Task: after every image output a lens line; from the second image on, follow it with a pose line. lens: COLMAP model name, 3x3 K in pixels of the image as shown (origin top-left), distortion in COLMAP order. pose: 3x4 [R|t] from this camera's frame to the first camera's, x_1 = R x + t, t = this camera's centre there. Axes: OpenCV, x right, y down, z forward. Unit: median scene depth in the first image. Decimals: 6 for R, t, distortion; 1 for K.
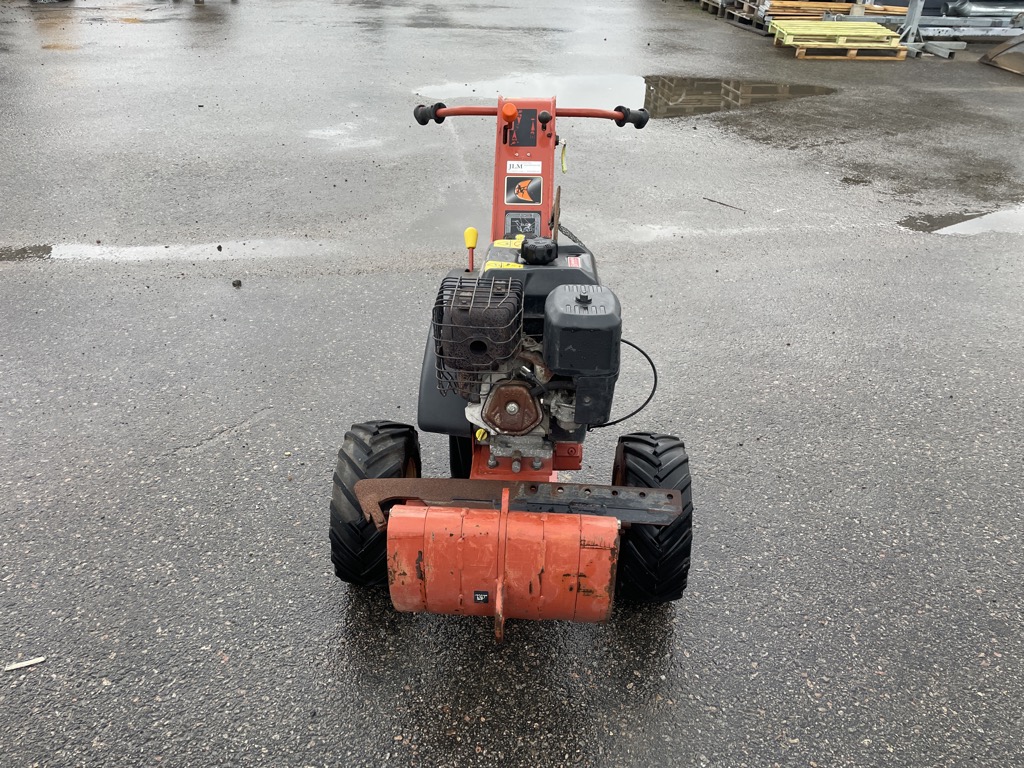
lens RADIAL K [[774.7, 0, 522.1], [0, 774.7, 373.5], [0, 0, 1]] dist [0.087651, -0.111491]
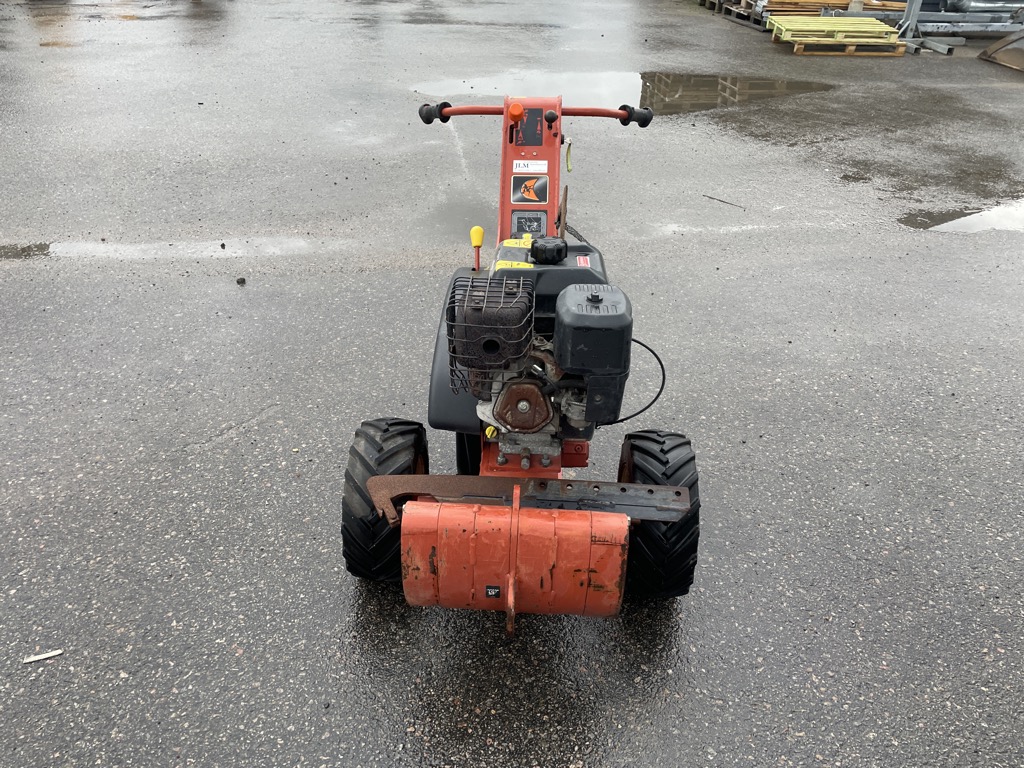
lens RADIAL K [[774.7, 0, 510.9], [0, 774.7, 376.1], [0, 0, 1]] dist [0.087651, -0.111491]
pose [[0.999980, 0.000992, -0.006273, -0.015928], [-0.000942, 0.999968, 0.007975, -0.001934], [0.006281, -0.007969, 0.999949, -0.009763]]
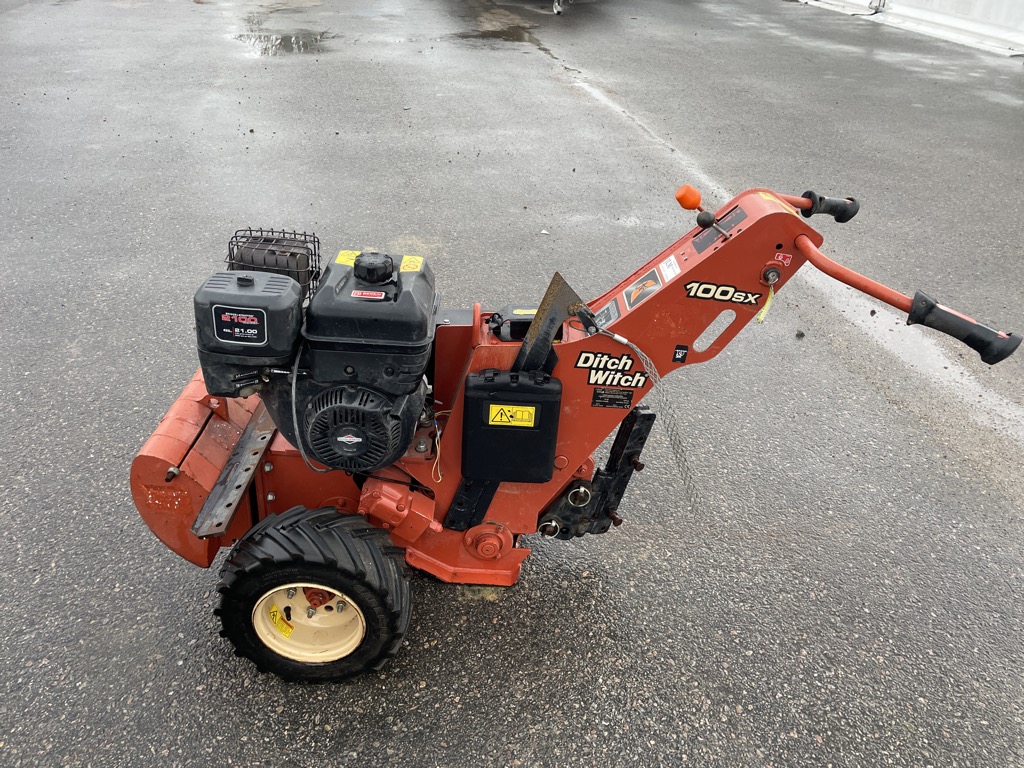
lens RADIAL K [[774.7, 0, 522.8], [0, 774.7, 372.3], [0, 0, 1]] dist [0.087651, -0.111491]
pose [[0.045894, 0.495164, -0.867586, 0.703392], [-0.548116, 0.738569, 0.392535, -0.411568], [0.835142, 0.457523, 0.305304, 0.705580]]
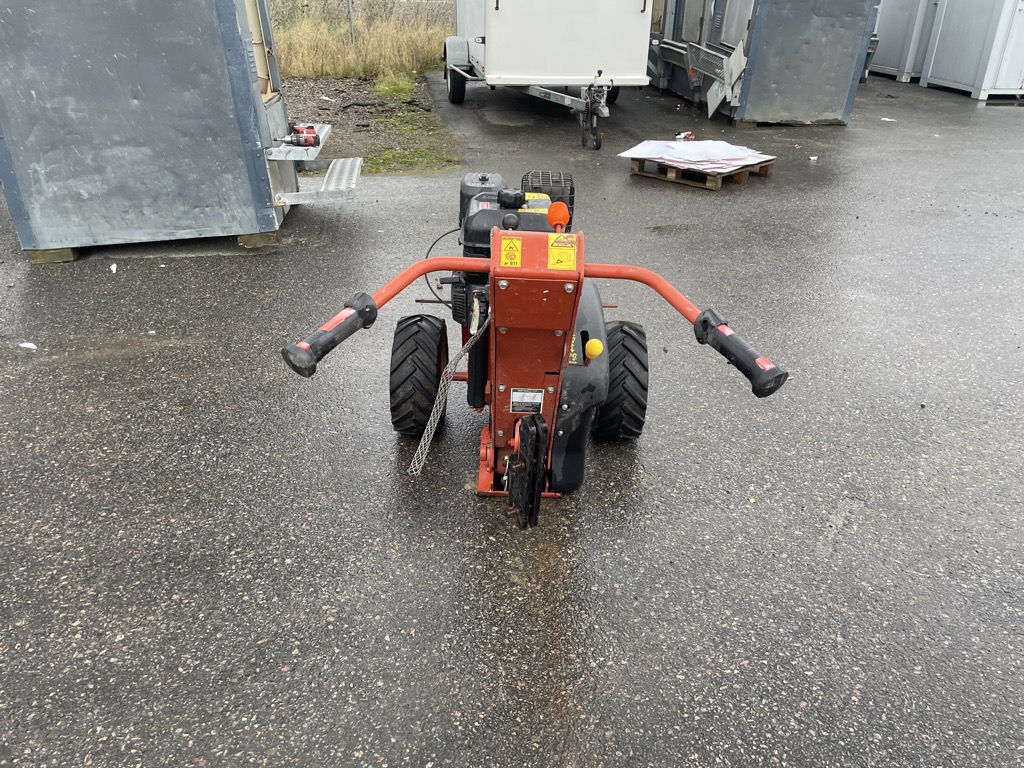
lens RADIAL K [[774.7, 0, 521.6], [0, 774.7, 363.2], [0, 0, 1]] dist [0.087651, -0.111491]
pose [[-0.997791, -0.031455, -0.058519, 0.056428], [-0.066284, 0.531006, 0.844772, -0.867772], [0.004501, 0.846784, -0.531918, 1.491086]]
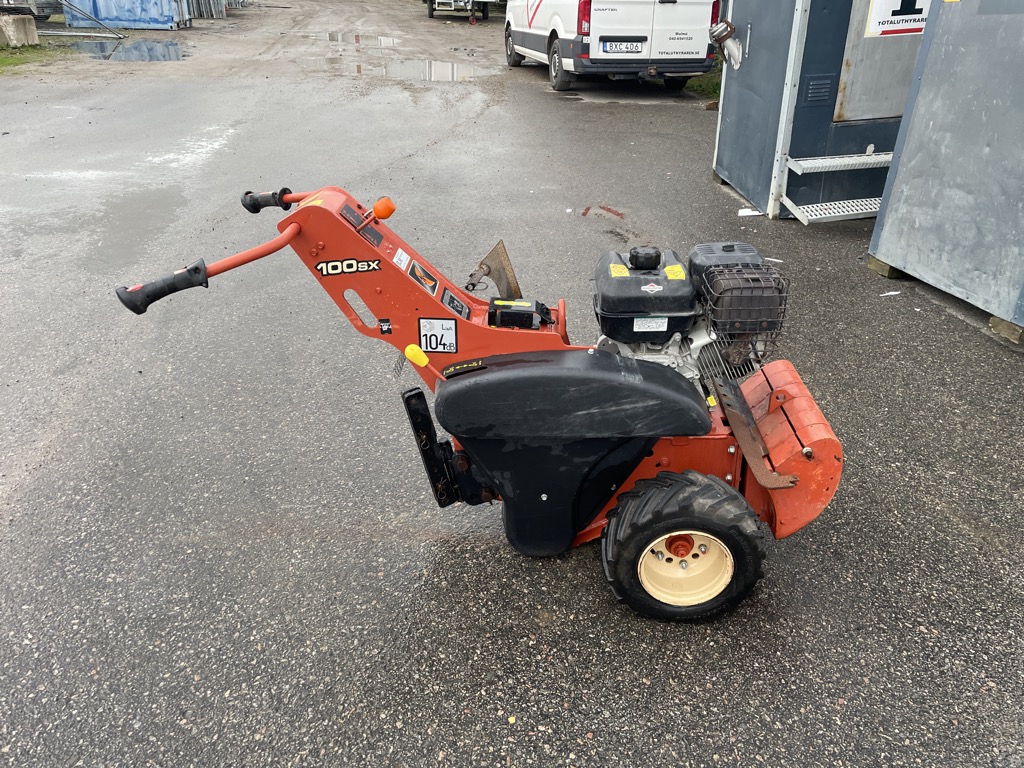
lens RADIAL K [[774.7, 0, 522.4], [0, 774.7, 364.9], [0, 0, 1]] dist [0.087651, -0.111491]
pose [[-0.013419, -0.471981, 0.881507, -0.847599], [0.499864, 0.760356, 0.414723, -0.476857], [-0.866000, 0.446198, 0.225723, 0.741186]]
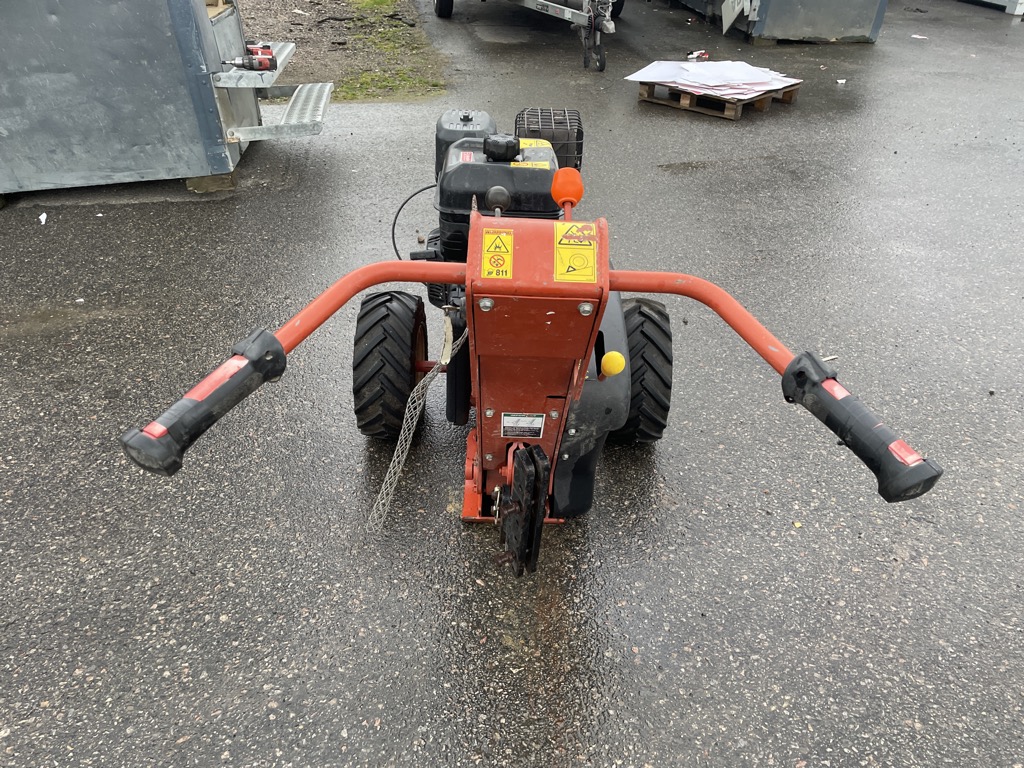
lens RADIAL K [[774.7, 0, 523.6], [0, 774.7, 383.3], [0, 0, 1]] dist [0.087651, -0.111491]
pose [[-0.997405, -0.020658, -0.068960, 0.043769], [-0.071121, 0.430983, 0.899553, -0.722846], [0.011137, 0.902124, -0.431334, 1.315886]]
